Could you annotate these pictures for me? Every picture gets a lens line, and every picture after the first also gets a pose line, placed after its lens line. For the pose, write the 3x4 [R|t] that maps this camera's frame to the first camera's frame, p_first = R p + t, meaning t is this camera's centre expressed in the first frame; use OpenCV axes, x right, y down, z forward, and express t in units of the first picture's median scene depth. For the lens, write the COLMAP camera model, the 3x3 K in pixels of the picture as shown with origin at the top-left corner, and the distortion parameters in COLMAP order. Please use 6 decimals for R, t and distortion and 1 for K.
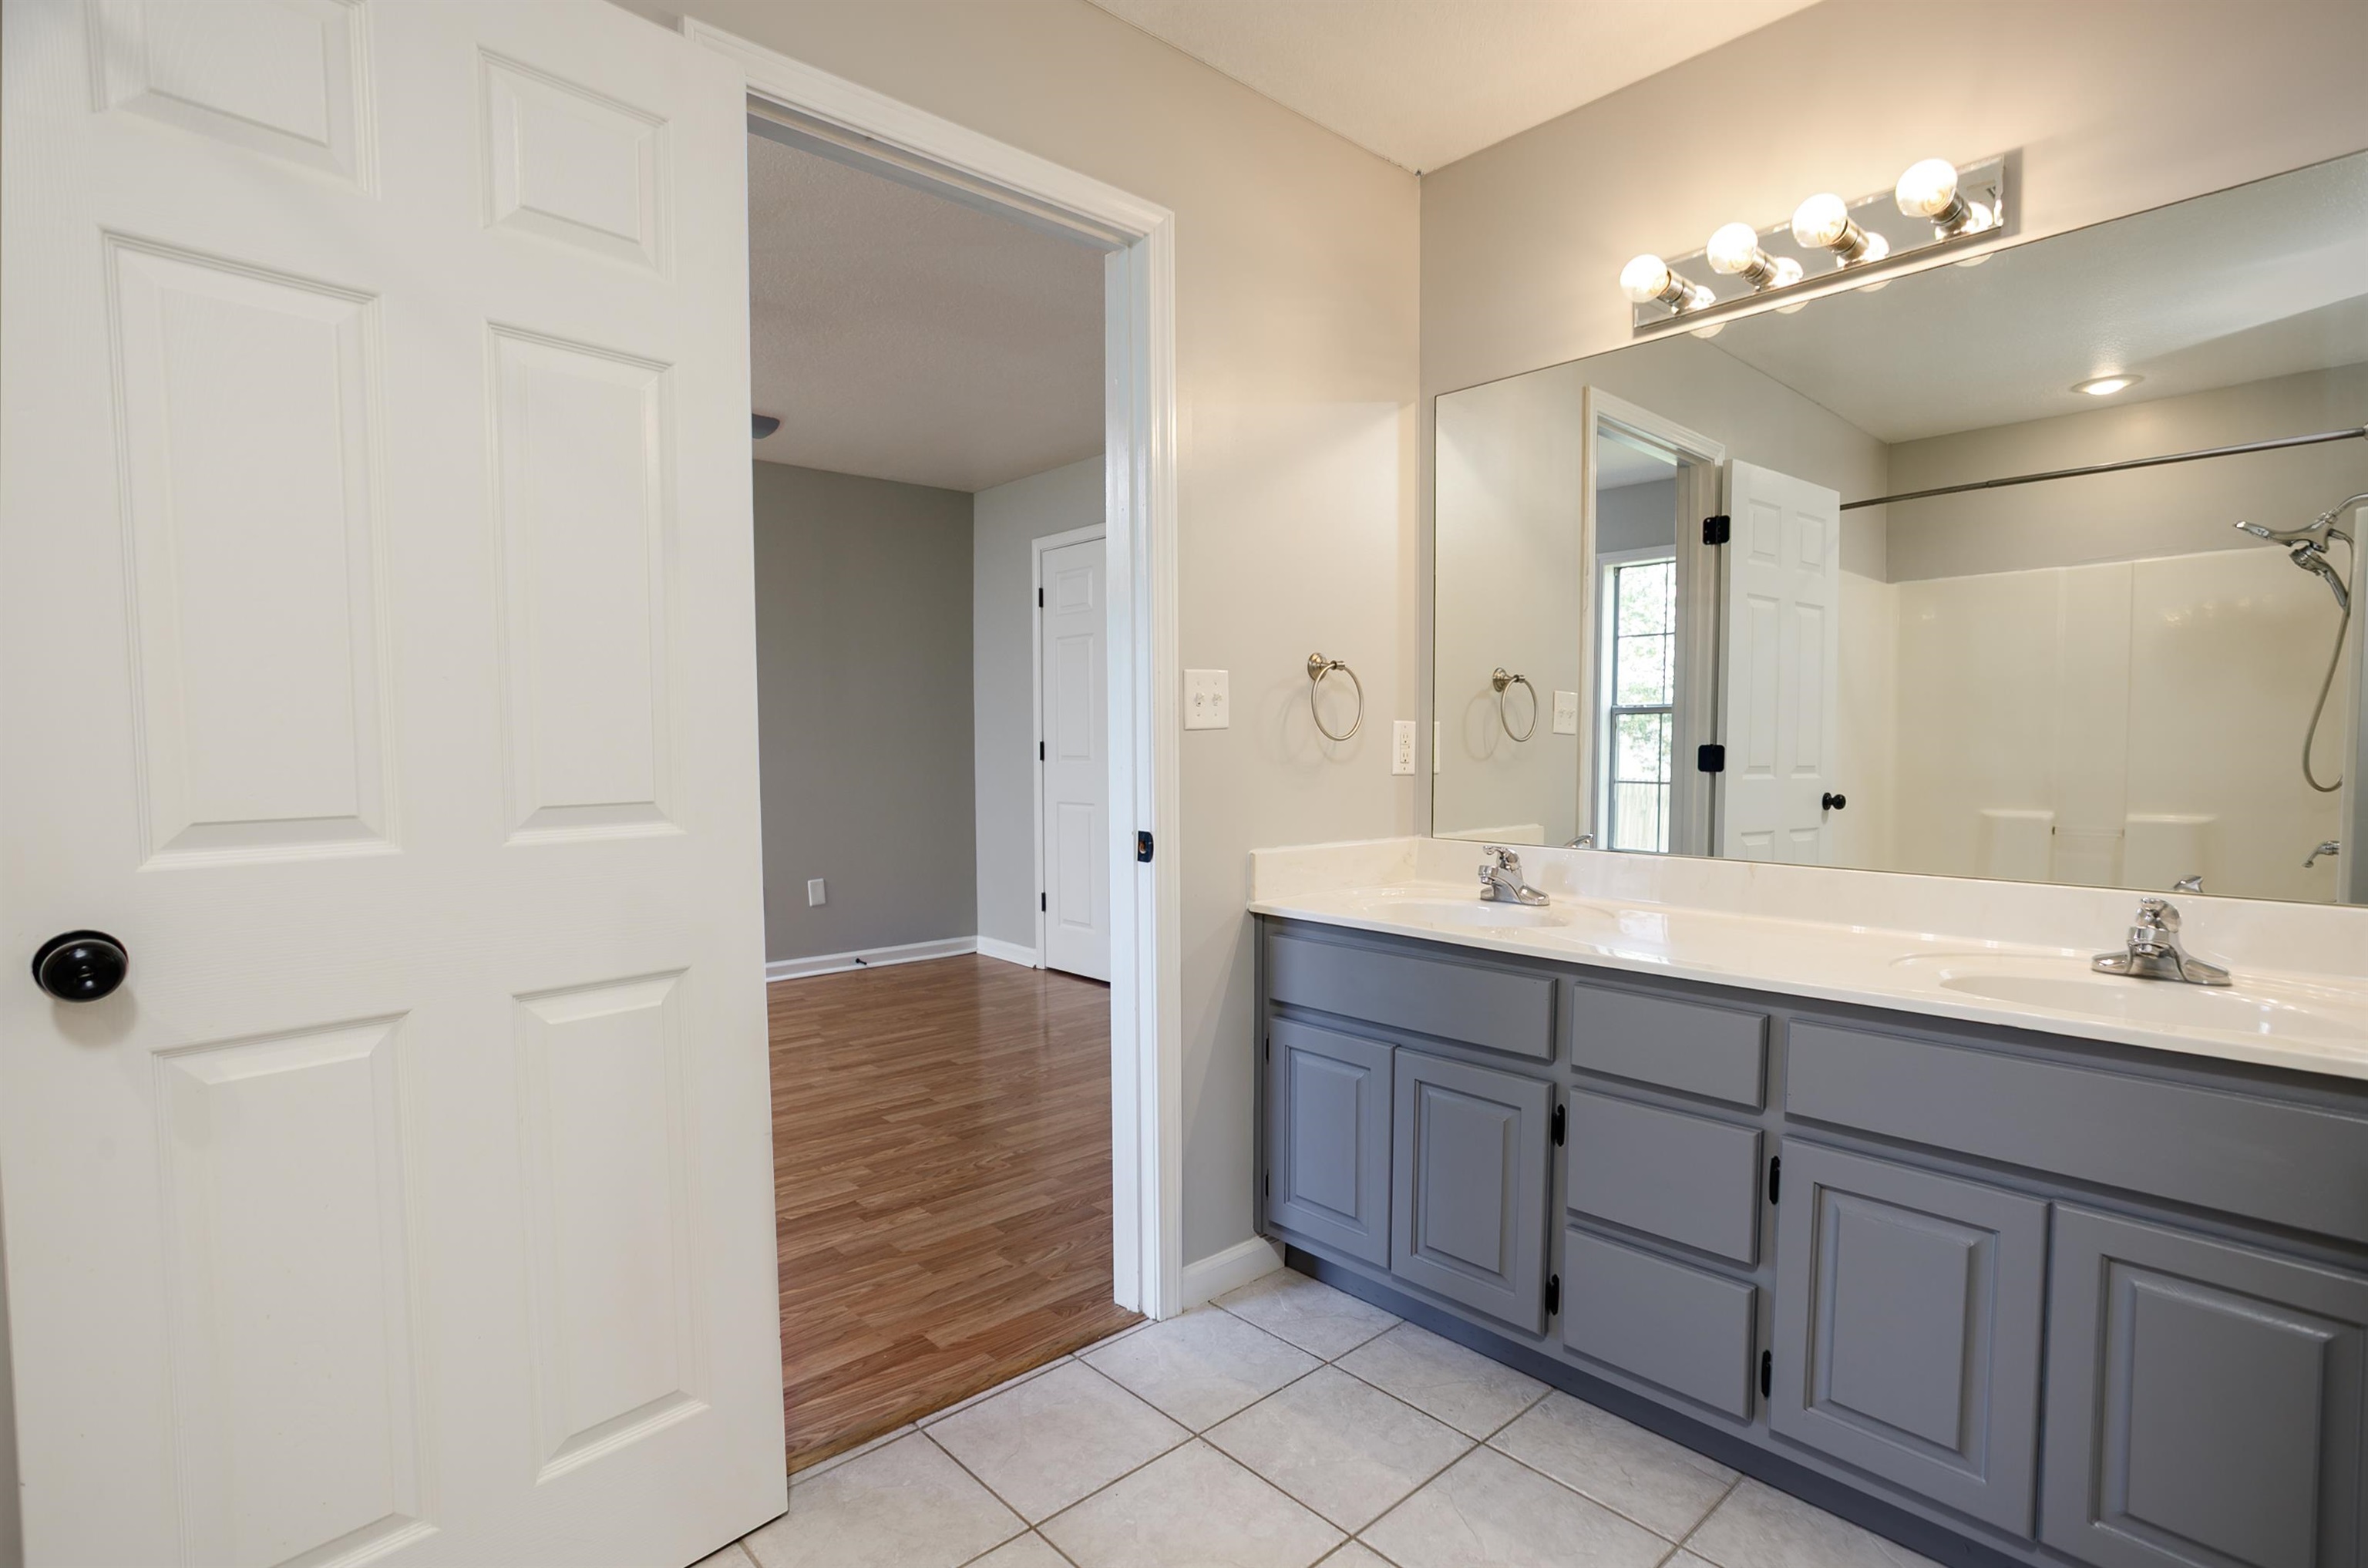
lens RADIAL K [[1152.8, 0, 1184.0], [0, 1152.8, 784.0], [0, 0, 1]] dist [-0.001954, -0.000198]
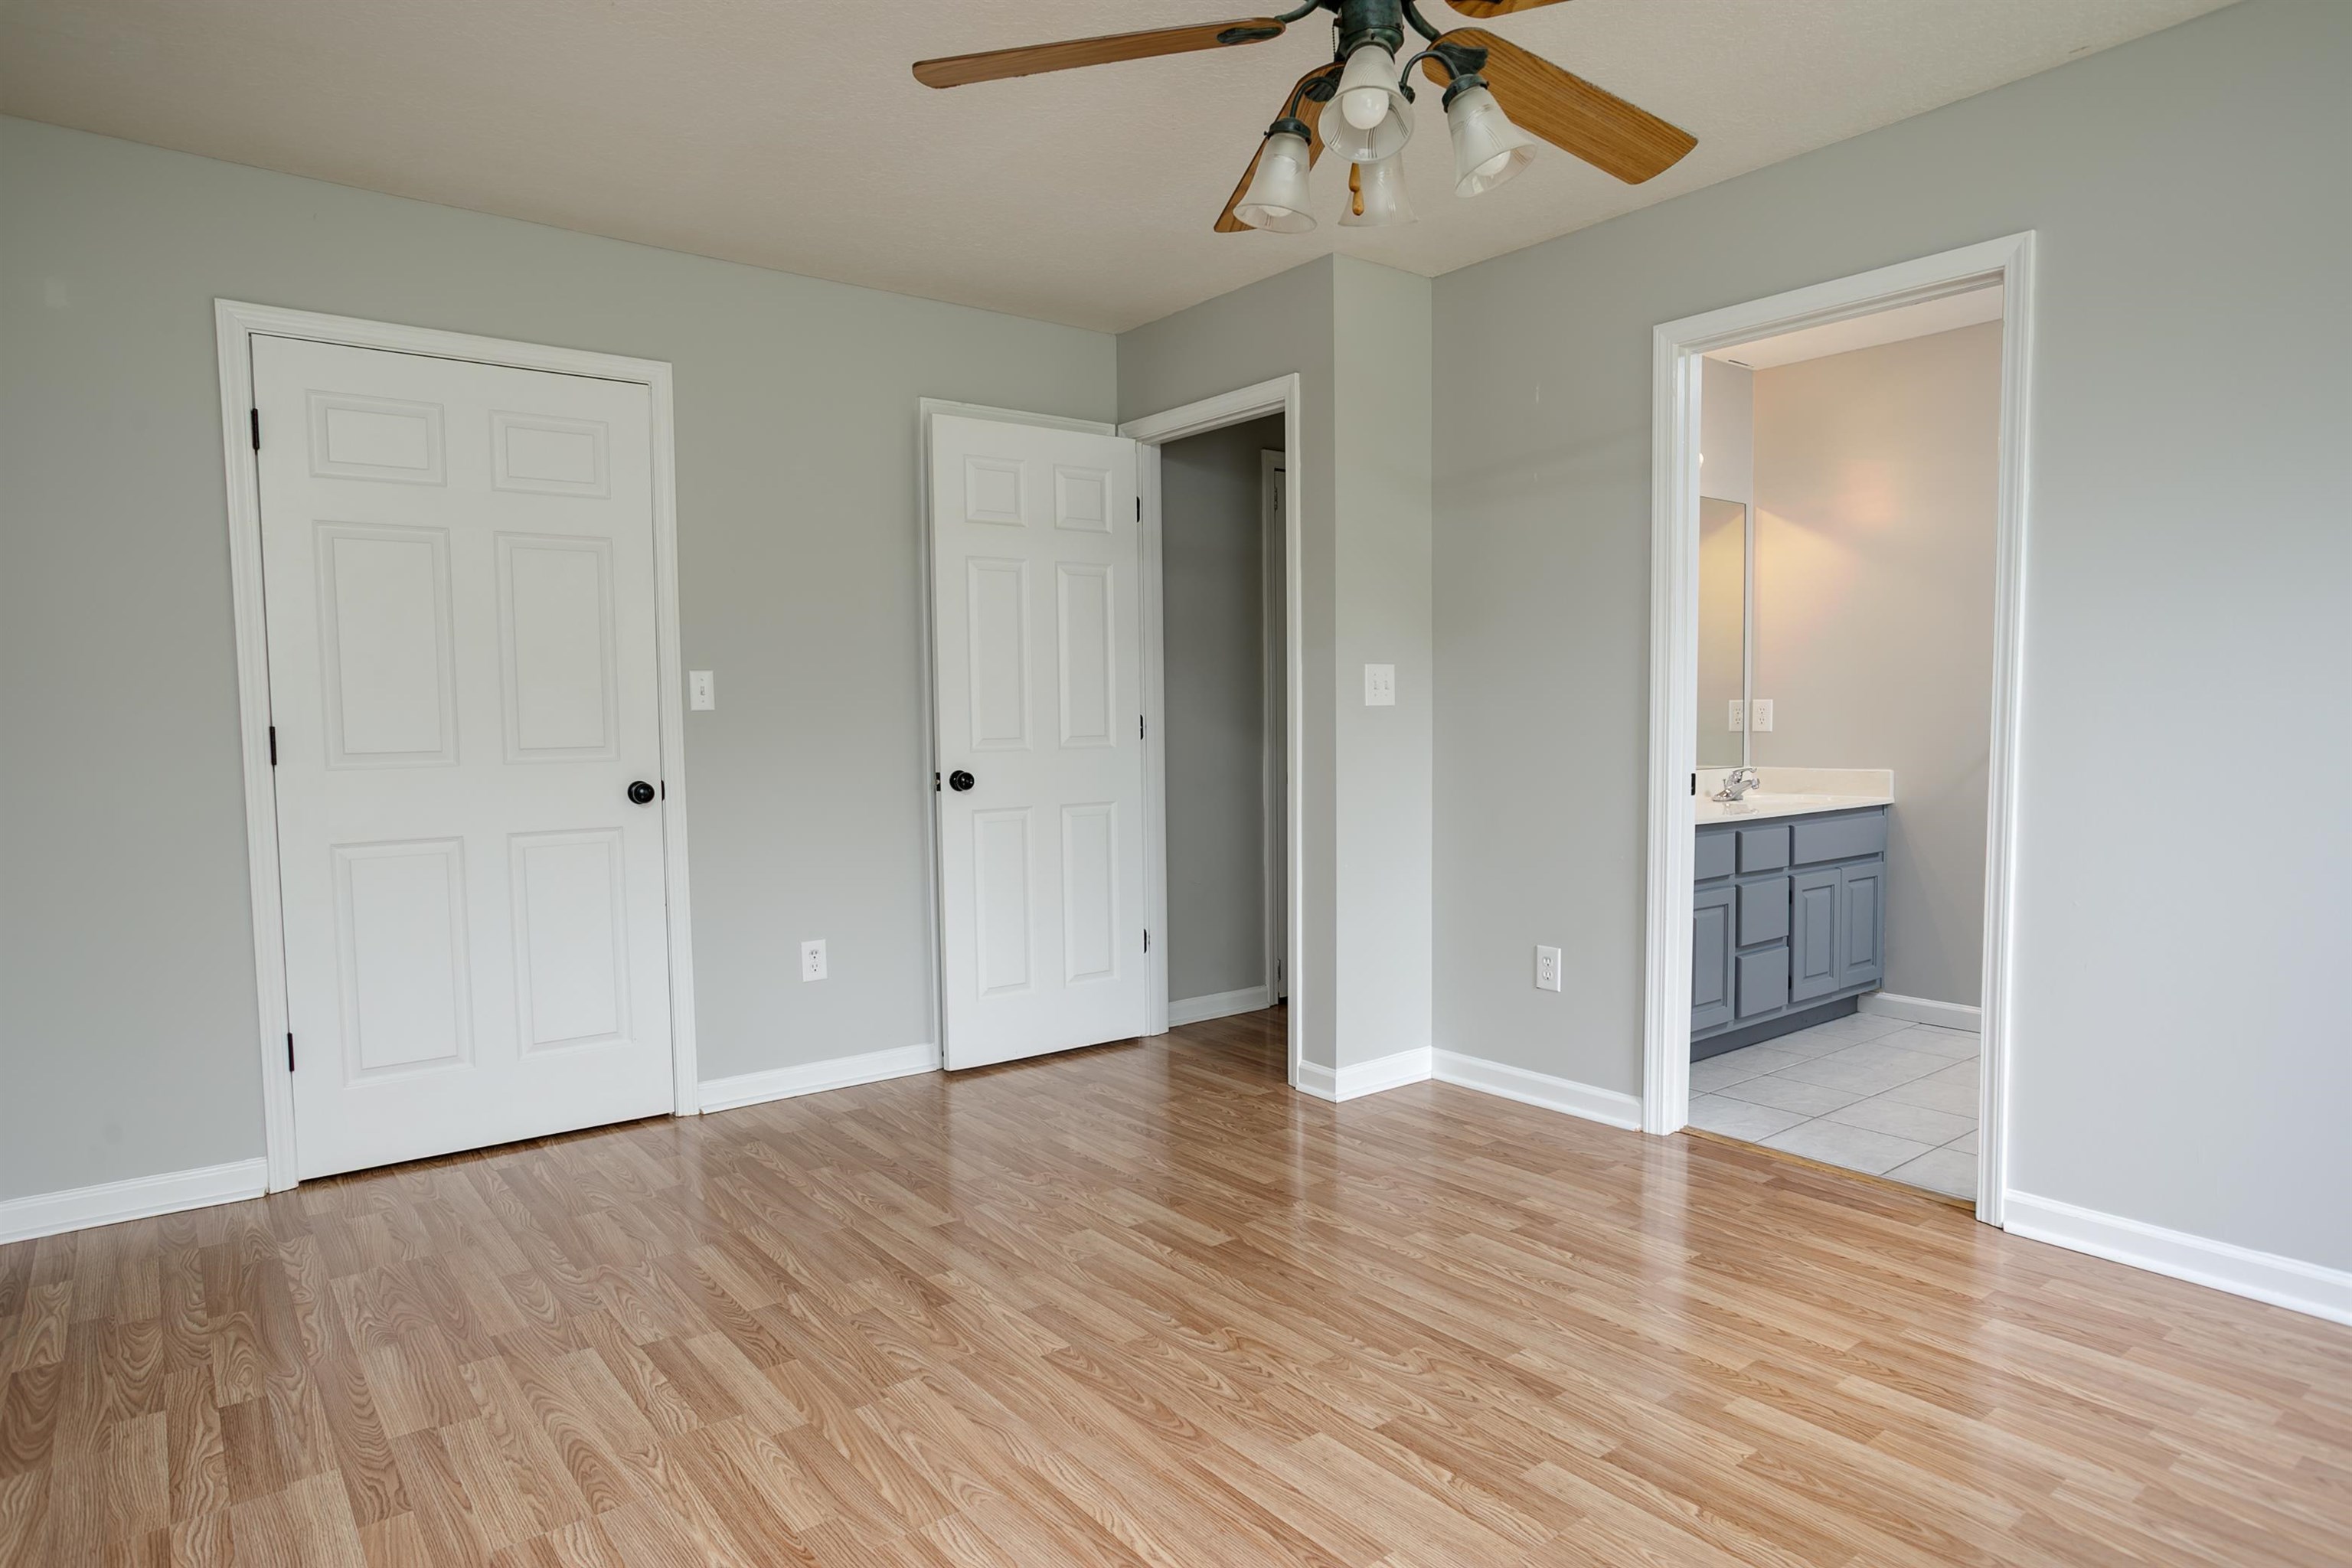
lens RADIAL K [[1355.1, 0, 1165.1], [0, 1355.1, 772.4], [0, 0, 1]] dist [-0.016474, 0.002449]
pose [[0.074493, -0.034942, 0.996609, -1.086833], [0.050380, 0.998242, 0.031233, -0.026580], [-0.995948, 0.047882, 0.076123, 0.959984]]
